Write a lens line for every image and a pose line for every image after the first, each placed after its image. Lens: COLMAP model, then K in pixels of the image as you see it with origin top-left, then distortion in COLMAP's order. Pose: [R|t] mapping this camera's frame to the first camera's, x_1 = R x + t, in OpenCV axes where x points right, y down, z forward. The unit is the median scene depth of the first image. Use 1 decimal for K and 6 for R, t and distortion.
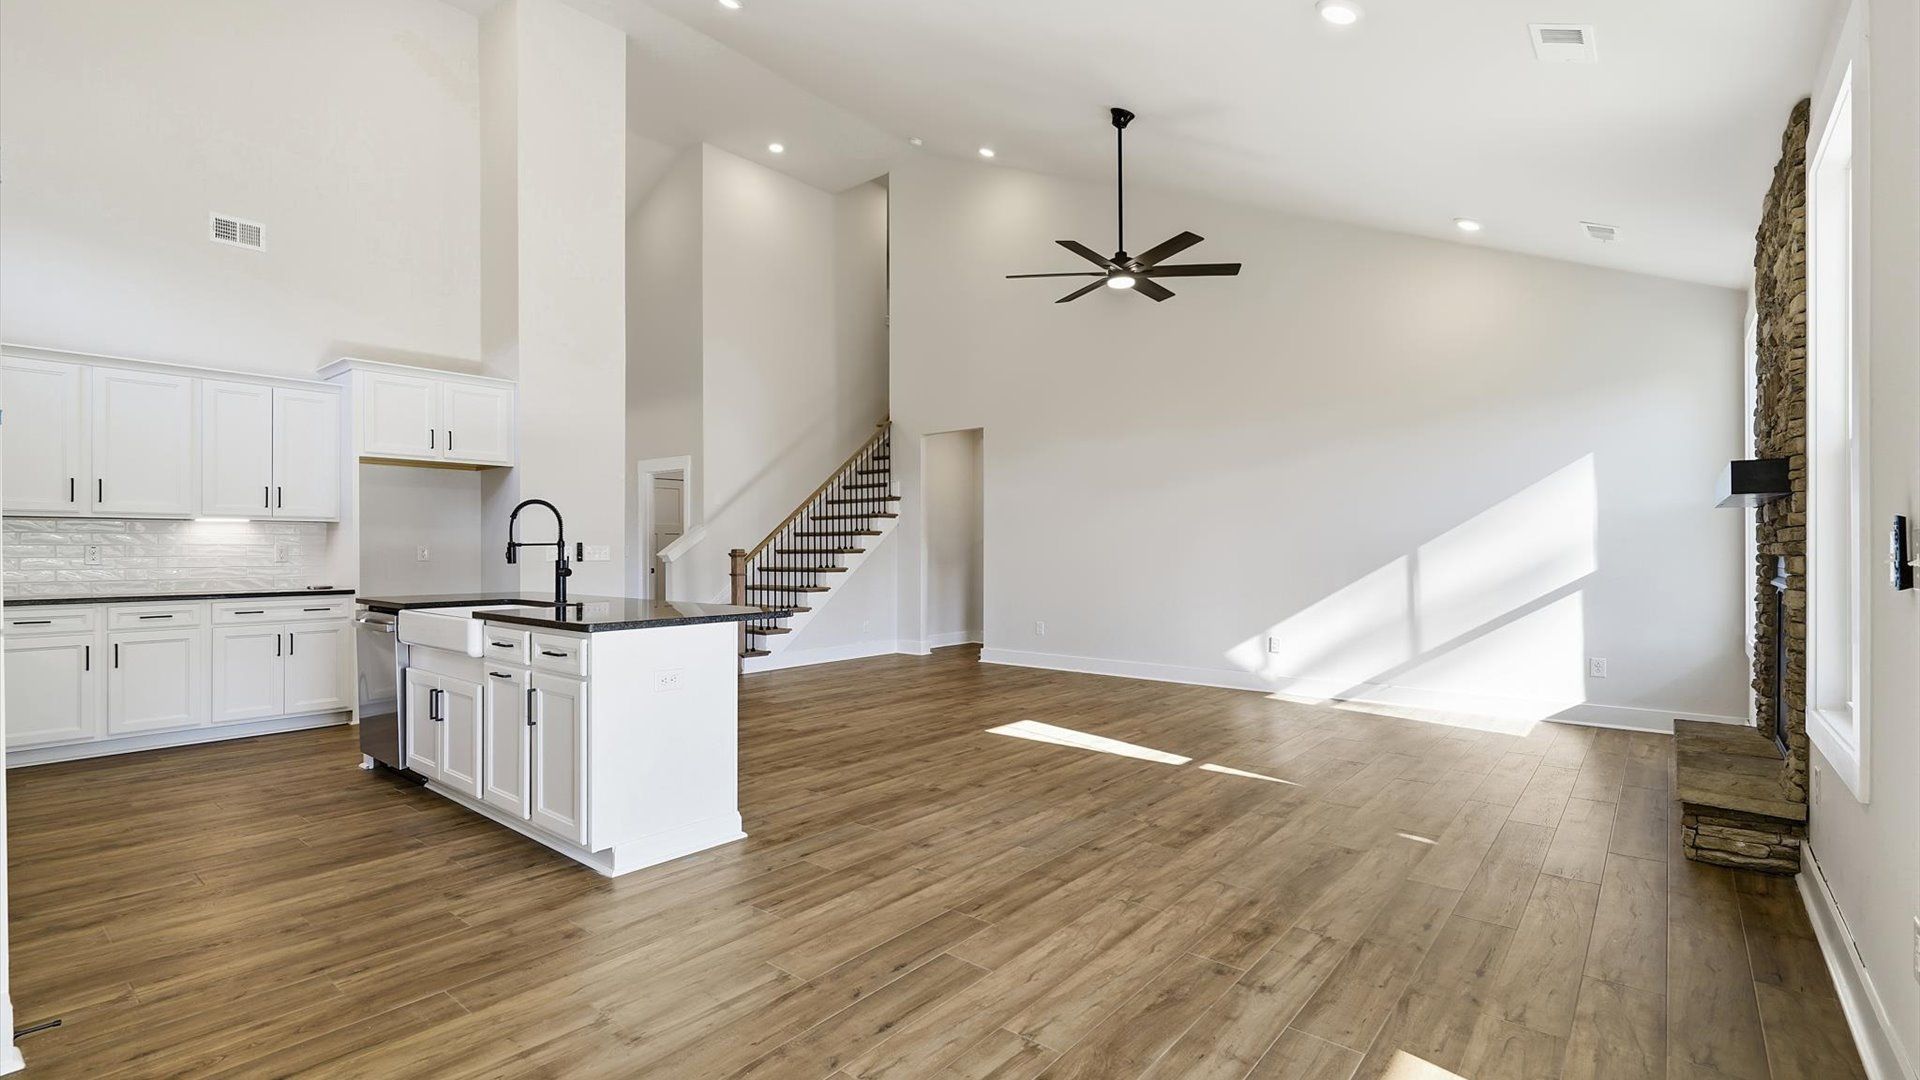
lens RADIAL K [[868.4, 0, 961.4], [0, 868.4, 543.7], [0, 0, 1]] dist [-0.000529, -0.000841]
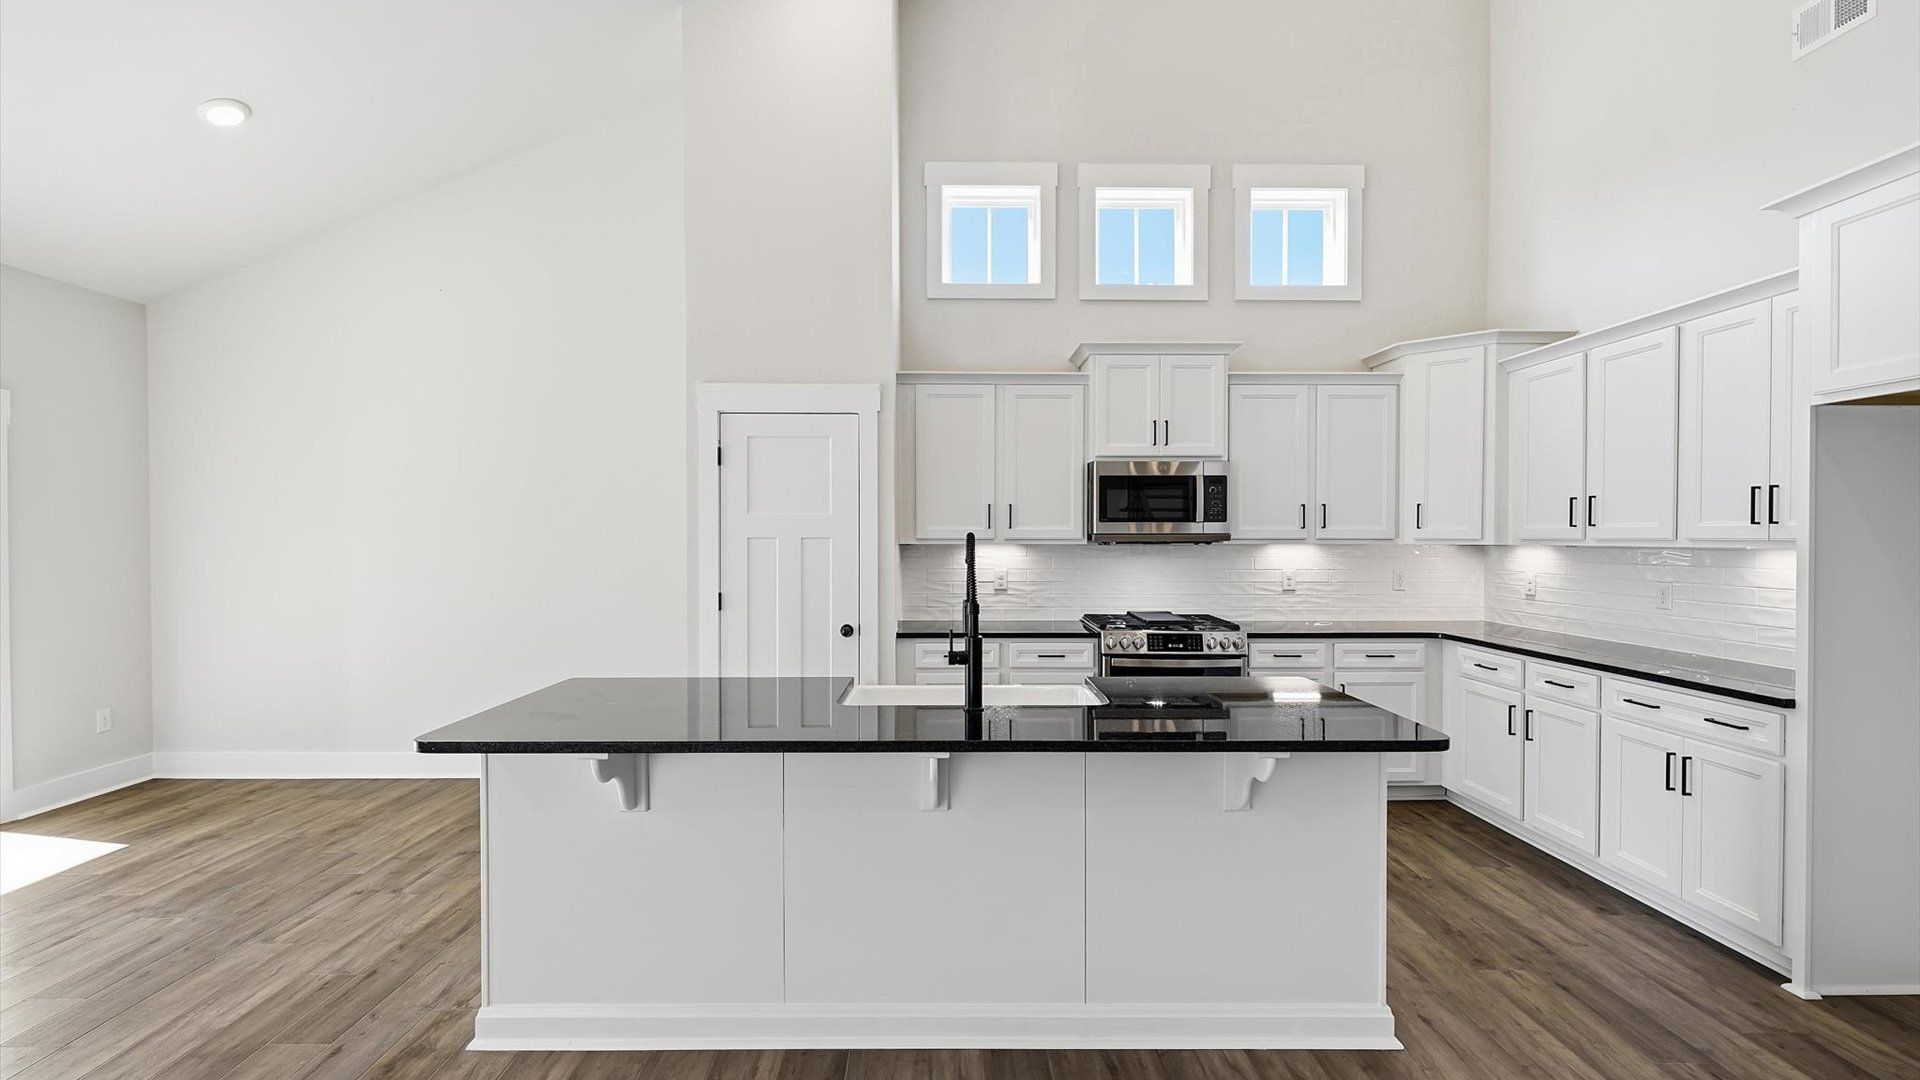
lens RADIAL K [[868.4, 0, 947.4], [0, 868.4, 547.1], [0, 0, 1]] dist [-0.000529, -0.000841]
pose [[-0.765917, 0.010105, -0.642860, -0.126622], [0.005722, 0.999944, 0.008901, -0.066382], [0.642914, 0.003139, -0.765932, 2.115917]]
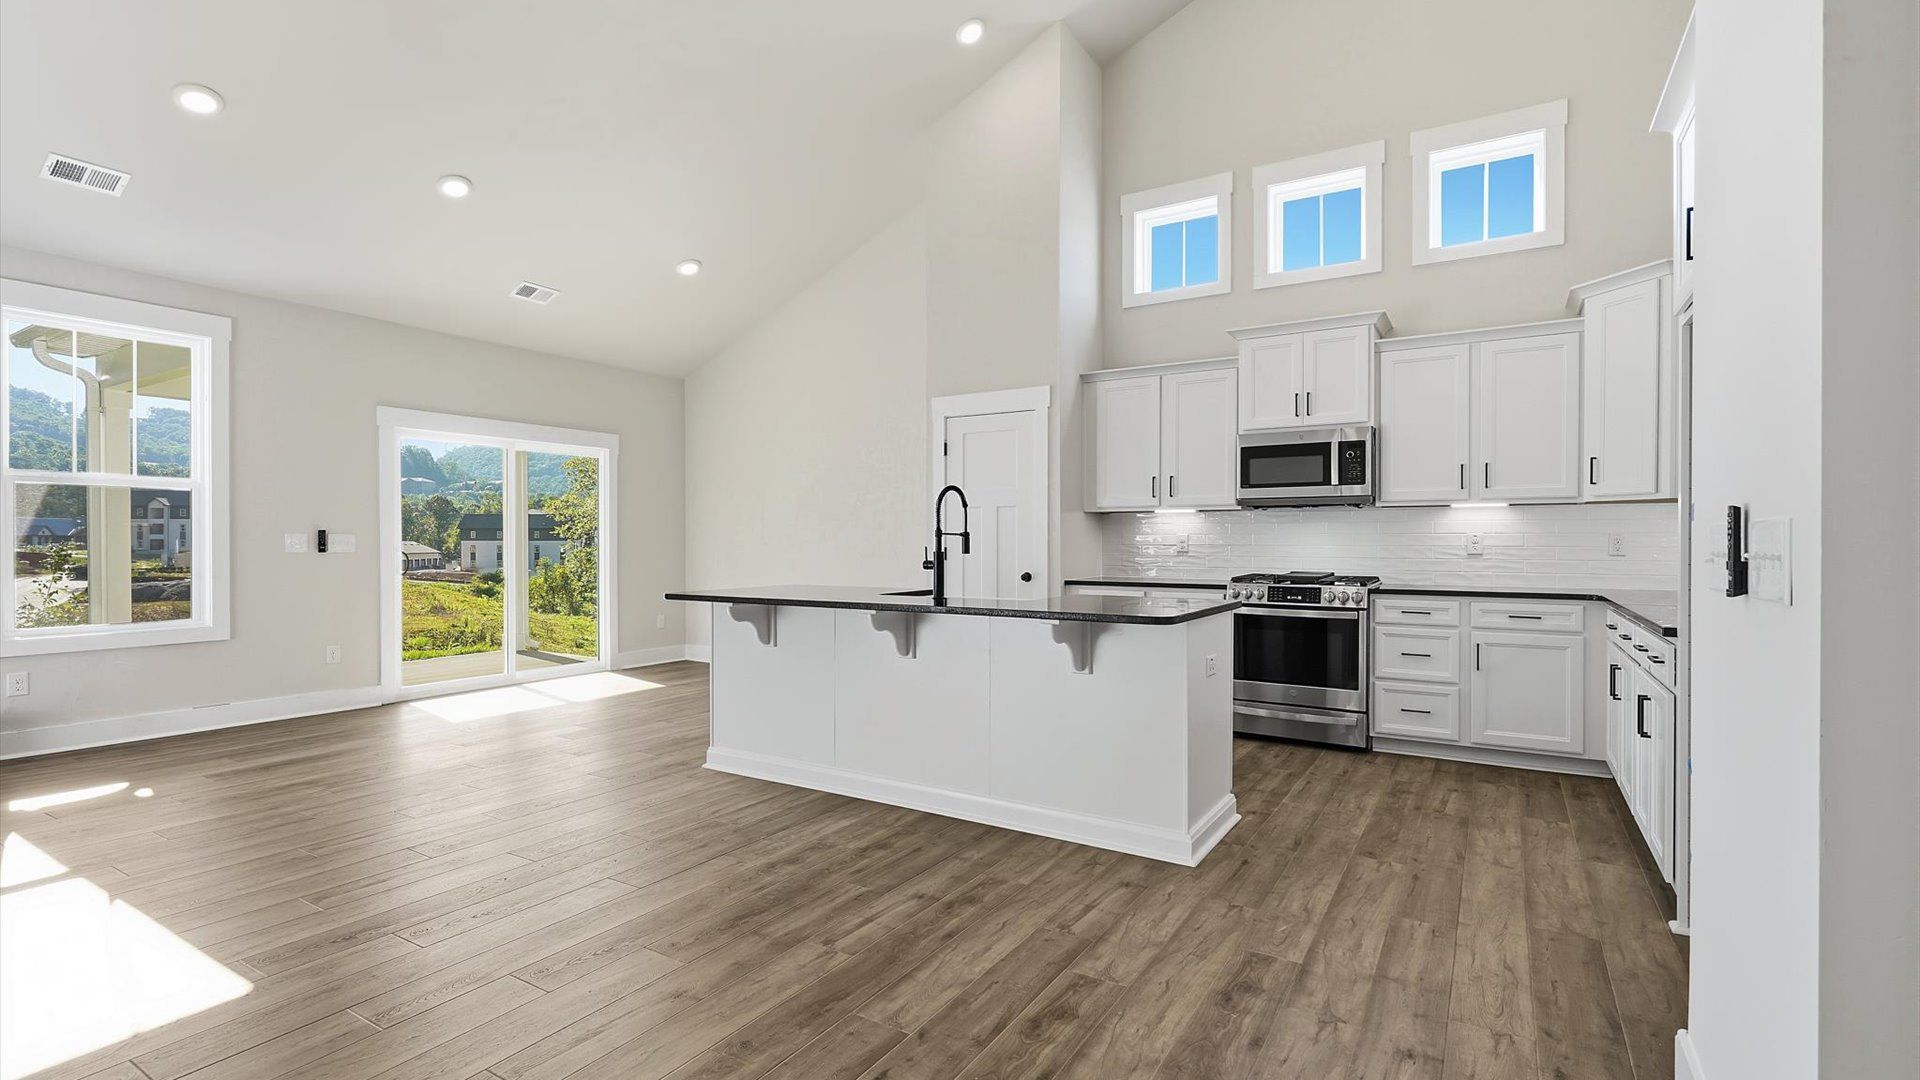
lens RADIAL K [[868.4, 0, 942.3], [0, 868.4, 542.7], [0, 0, 1]] dist [-0.000529, -0.000841]
pose [[-0.992520, 0.003473, -0.122029, -0.432850], [0.003718, 0.999992, -0.001777, -0.003666], [0.122022, -0.002217, -0.992525, 2.617612]]
